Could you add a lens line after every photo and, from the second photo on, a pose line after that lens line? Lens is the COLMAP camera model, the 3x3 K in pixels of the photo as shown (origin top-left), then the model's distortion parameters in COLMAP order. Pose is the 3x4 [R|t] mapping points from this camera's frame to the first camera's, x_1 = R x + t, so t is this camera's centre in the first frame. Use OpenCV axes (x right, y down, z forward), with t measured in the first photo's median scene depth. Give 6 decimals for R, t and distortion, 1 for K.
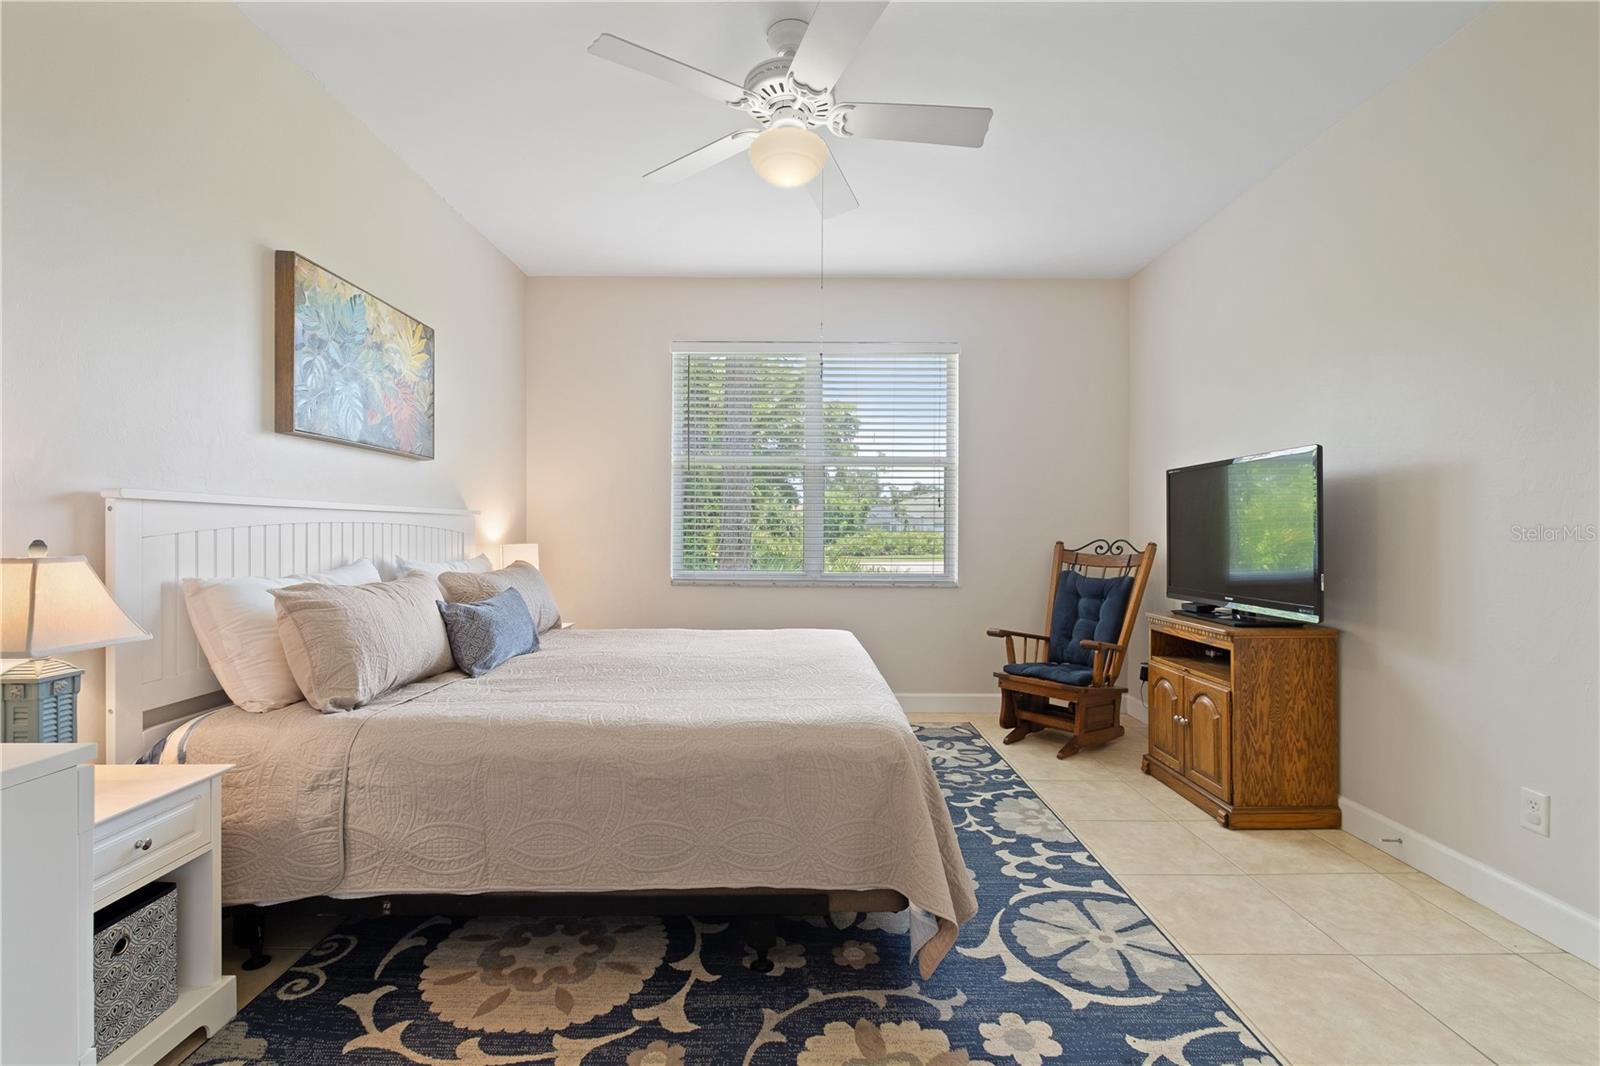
lens RADIAL K [[700.3, 0, 794.6], [0, 700.3, 527.3], [0, 0, 1]] dist [-0.003770, -0.000133]
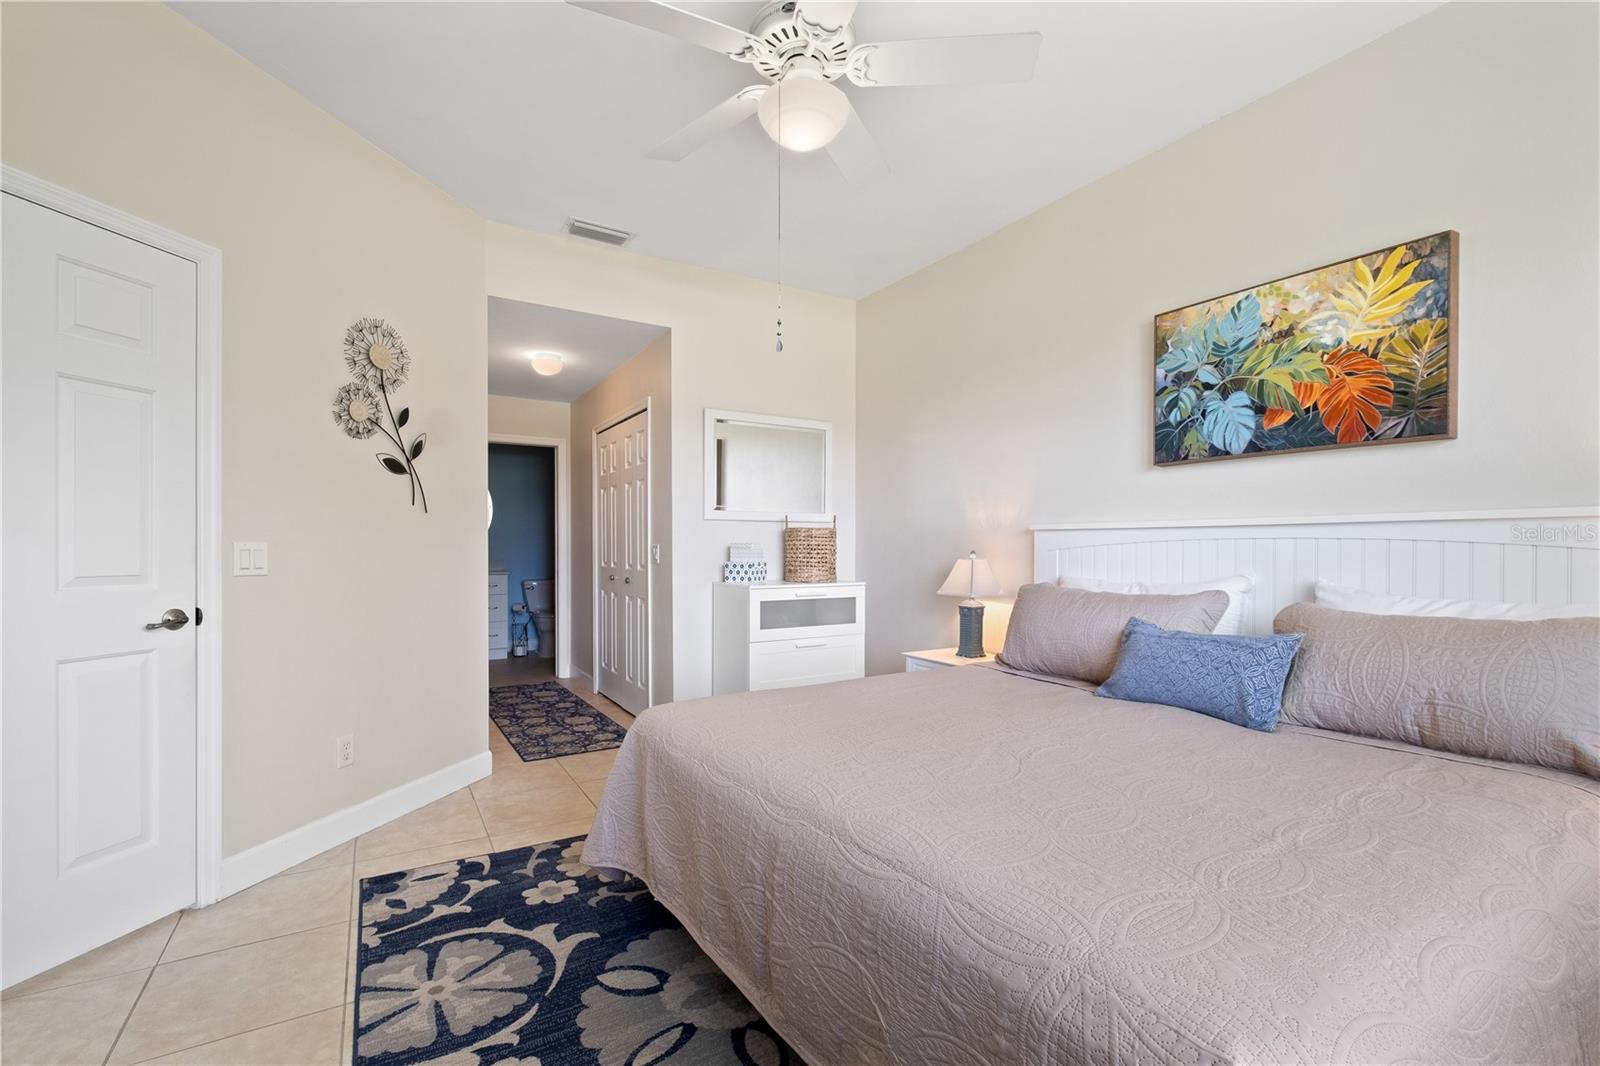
lens RADIAL K [[707.7, 0, 800.9], [0, 707.7, 539.6], [0, 0, 1]] dist [-0.001955, -0.000140]
pose [[-0.849982, -0.009412, -0.526727, 0.396249], [-0.000927, 0.999866, -0.016372, 0.011919], [0.526810, -0.013428, -0.849877, 1.521037]]
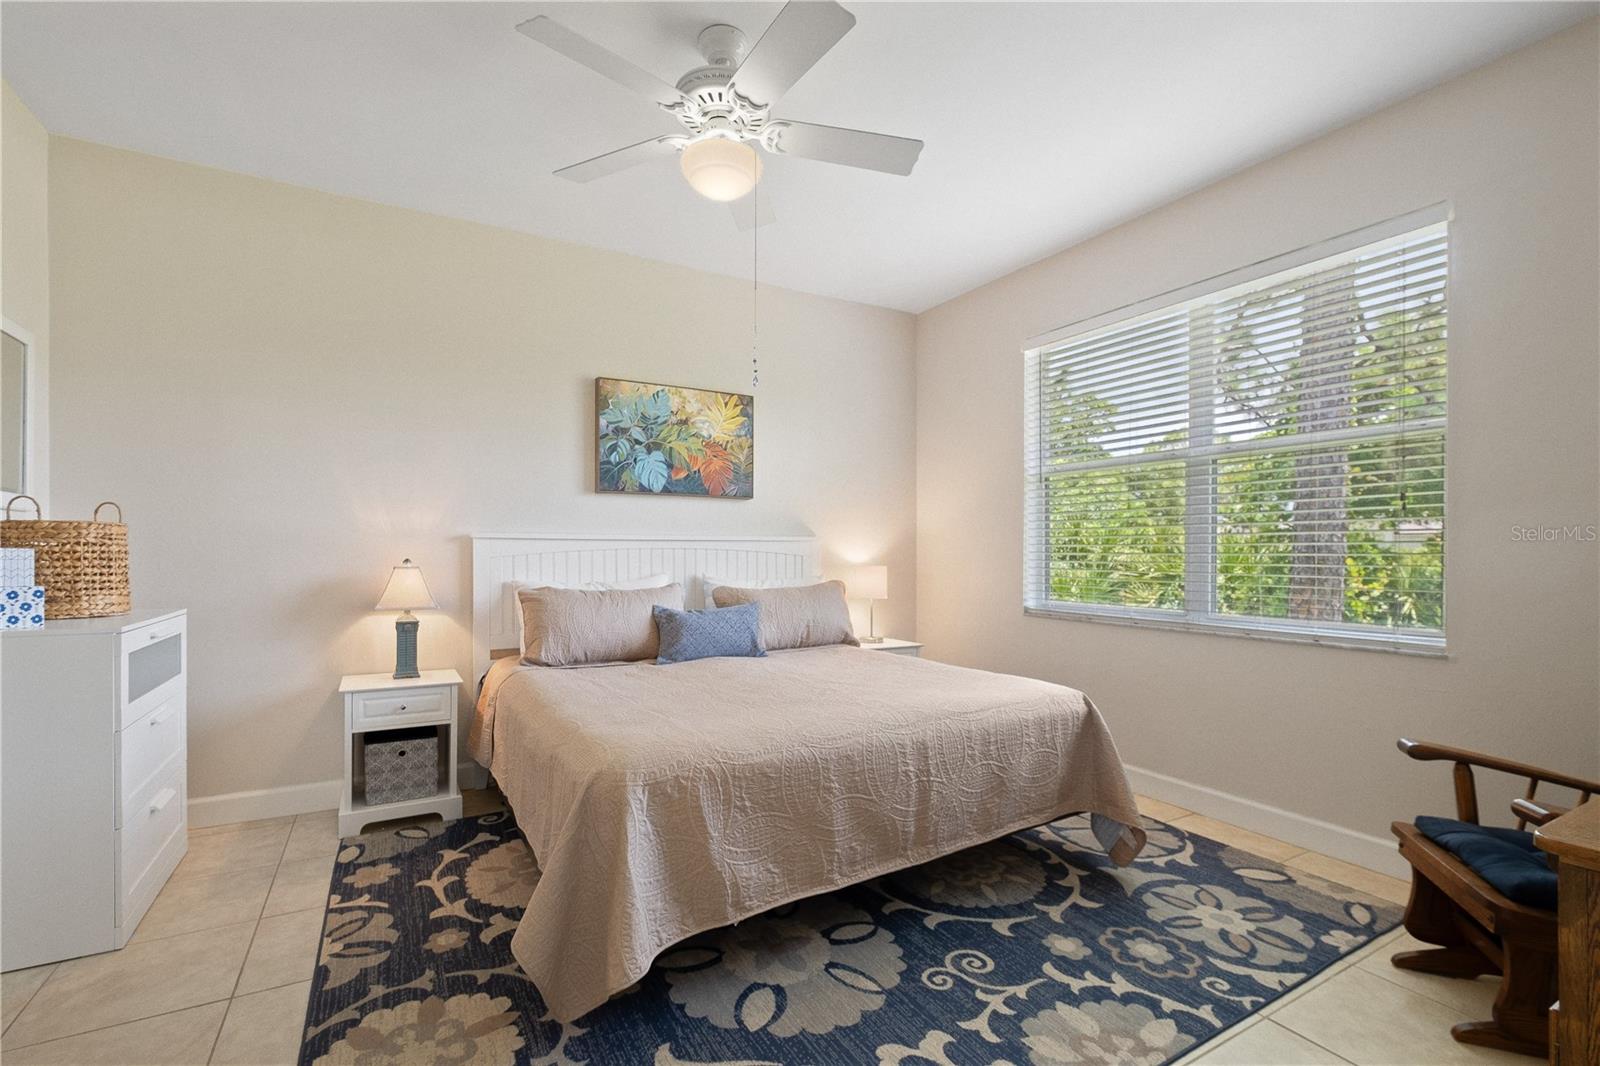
lens RADIAL K [[699.4, 0, 786.4], [0, 699.4, 547.9], [0, 0, 1]] dist [-0.002055, 0.000100]
pose [[0.497783, -0.007553, -0.867269, 0.764588], [0.006745, 0.999966, -0.004838, 0.001283], [0.867276, -0.003441, 0.497816, 0.514696]]
